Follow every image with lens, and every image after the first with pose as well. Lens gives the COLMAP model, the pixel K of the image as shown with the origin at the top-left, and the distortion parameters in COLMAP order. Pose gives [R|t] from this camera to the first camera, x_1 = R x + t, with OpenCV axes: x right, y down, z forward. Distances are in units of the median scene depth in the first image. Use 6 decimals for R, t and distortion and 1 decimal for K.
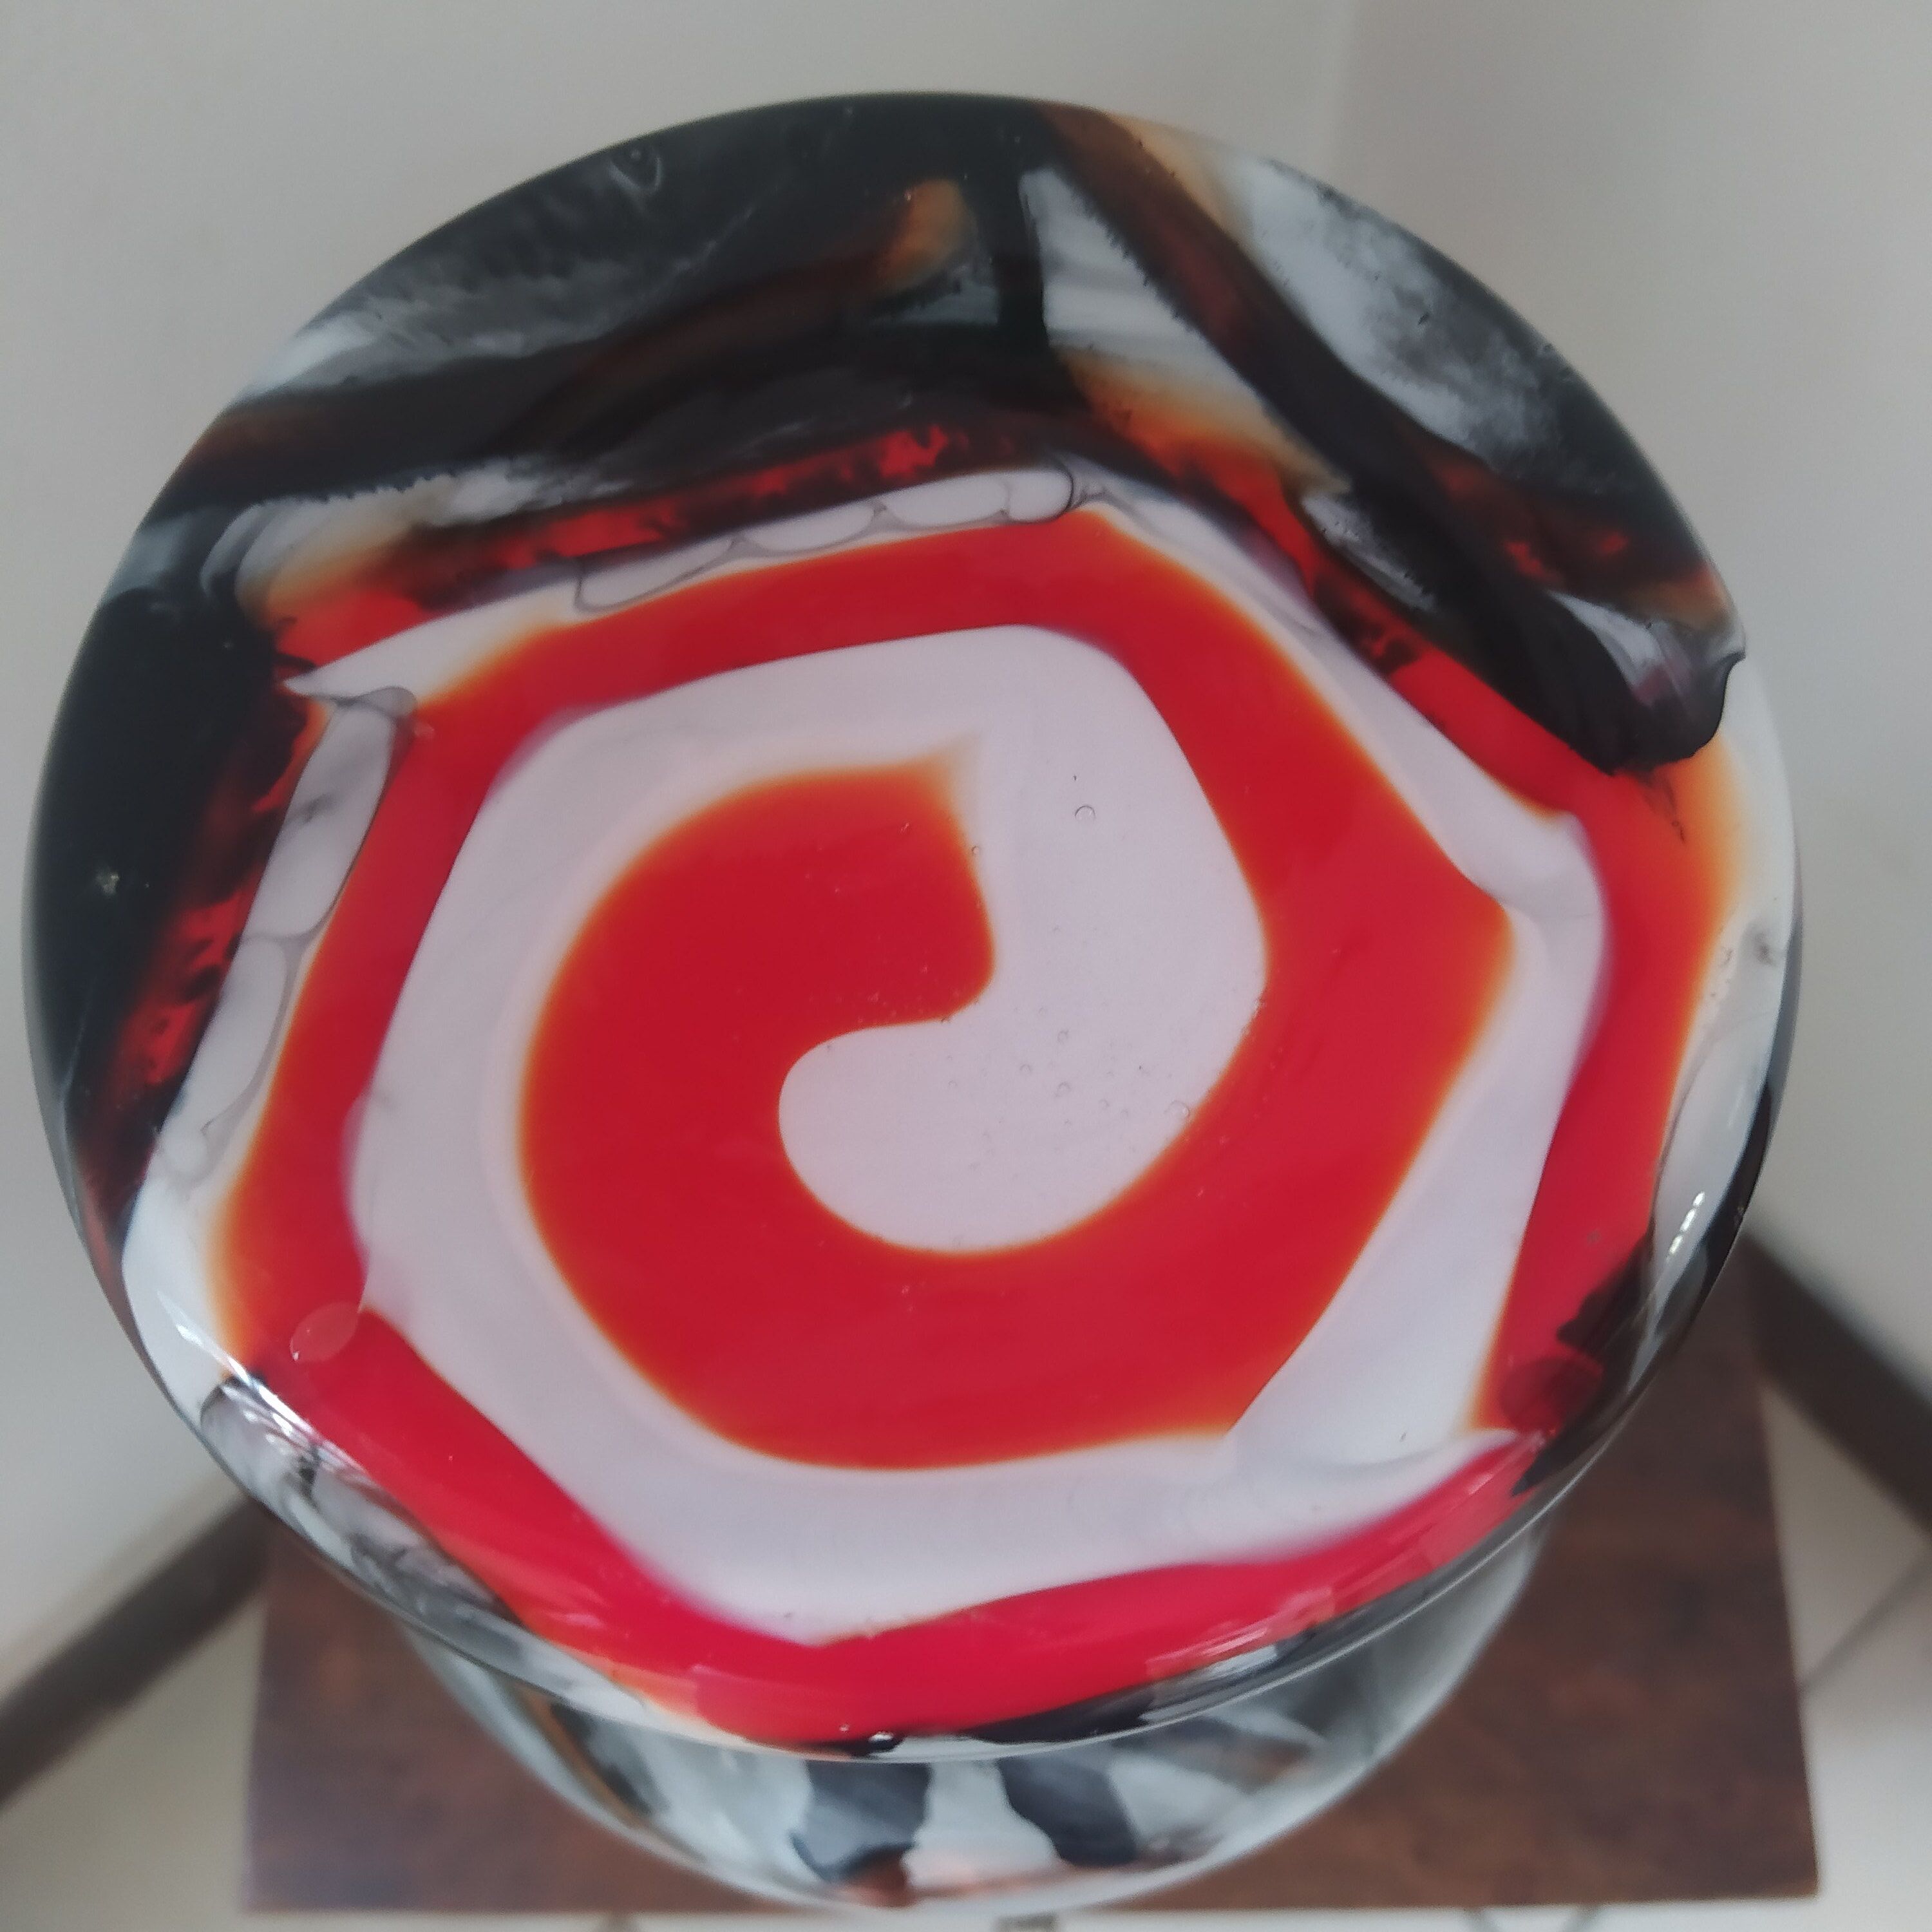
lens RADIAL K [[1969.4, 0, 962.5], [0, 1969.4, 878.8], [0, 0, 1]] dist [-0.009222, -0.005332]
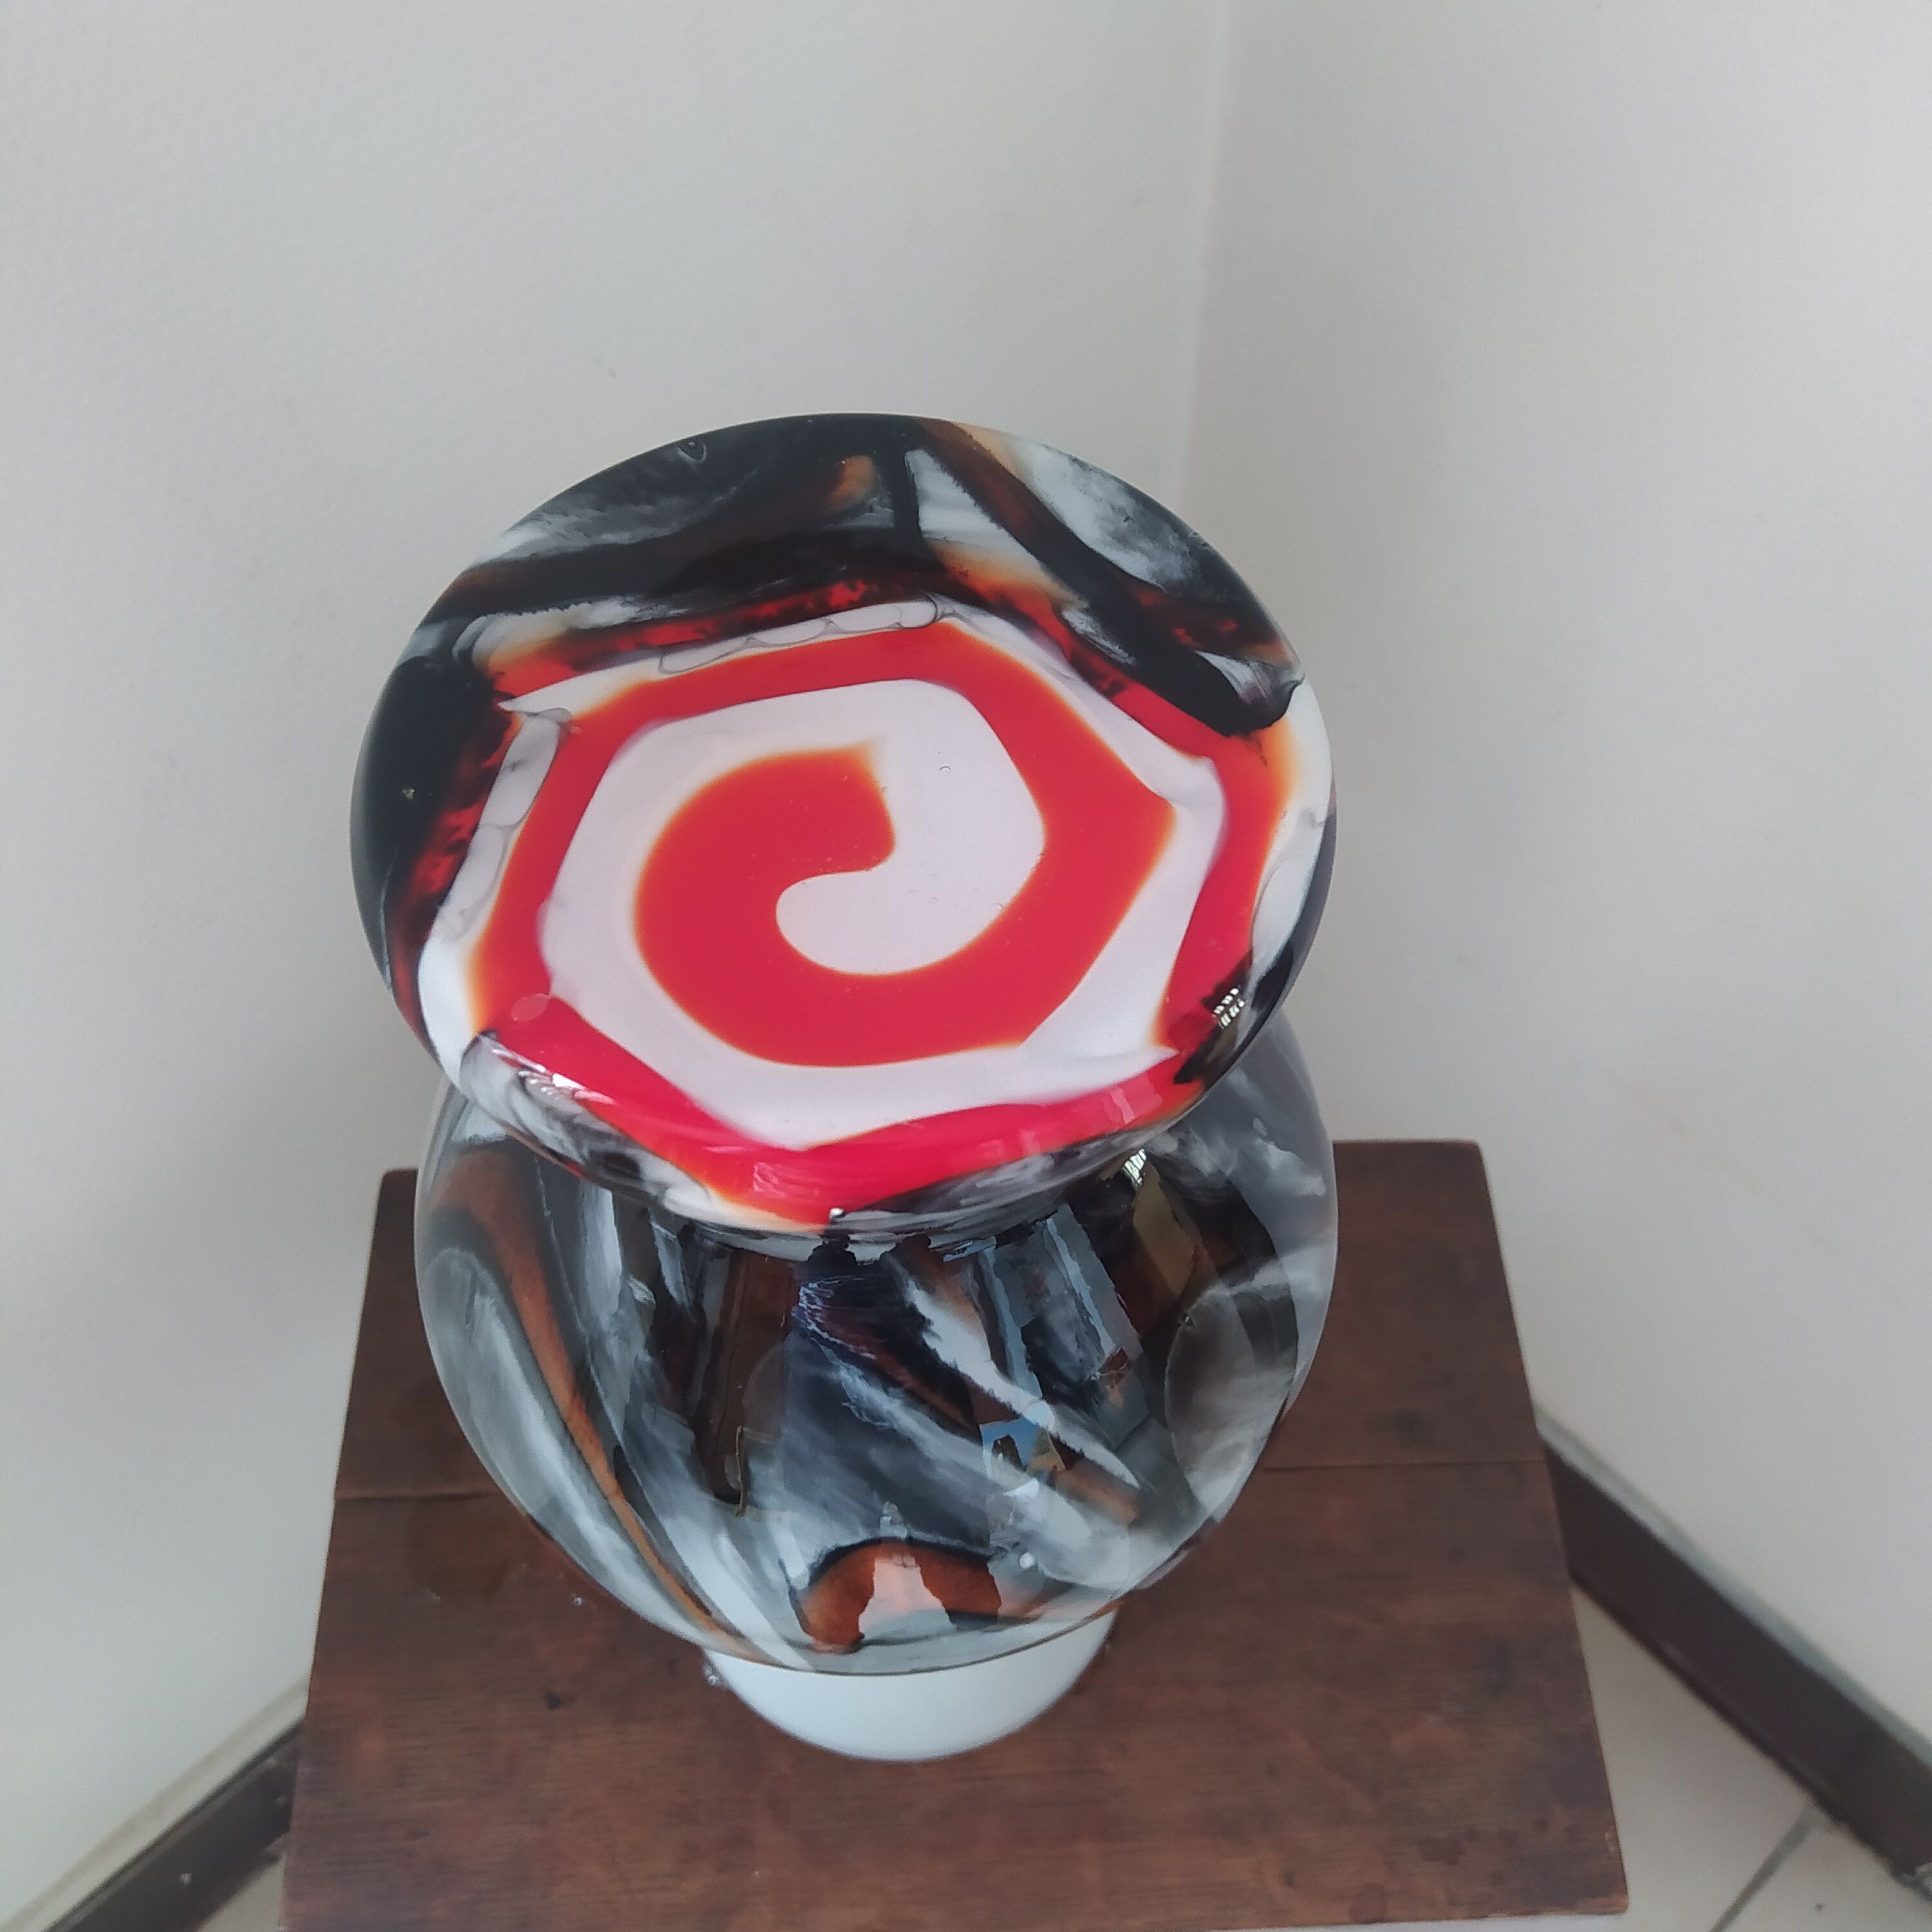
lens RADIAL K [[1969.4, 0, 962.5], [0, 1969.4, 878.8], [0, 0, 1]] dist [-0.009222, -0.005332]
pose [[0.999283, -0.013111, 0.035507, 0.012938], [0.021046, 0.972174, -0.233315, 0.466878], [-0.031460, 0.233895, 0.971753, -0.700166]]
